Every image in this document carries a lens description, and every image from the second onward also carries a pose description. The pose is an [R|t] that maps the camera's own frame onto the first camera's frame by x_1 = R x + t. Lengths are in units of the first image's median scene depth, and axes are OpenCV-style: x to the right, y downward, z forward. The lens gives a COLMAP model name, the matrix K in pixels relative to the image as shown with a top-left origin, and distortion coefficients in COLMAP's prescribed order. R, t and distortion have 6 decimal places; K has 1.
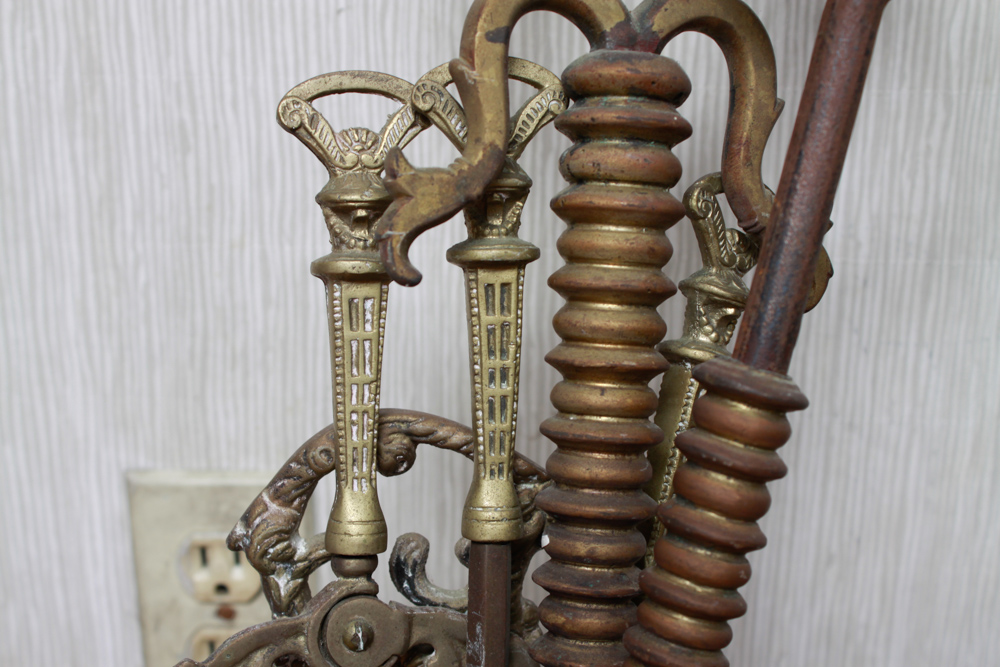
lens RADIAL K [[1498.3, 0, 486.9], [0, 1498.3, 347.1], [0, 0, 1]] dist [-0.063114, 0.132207]
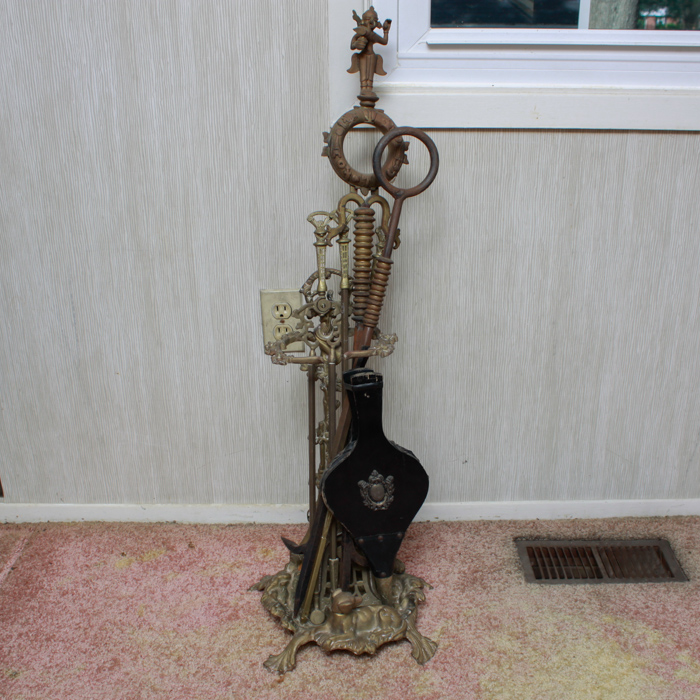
lens RADIAL K [[875.9, 0, 350.0], [0, 875.9, 350.0], [0, 0, 1]] dist [-0.137251, -0.004529]
pose [[0.998438, -0.036622, 0.042196, -0.133448], [0.033204, 0.996318, 0.079047, 0.097781], [-0.044936, -0.077522, 0.995977, -2.523535]]
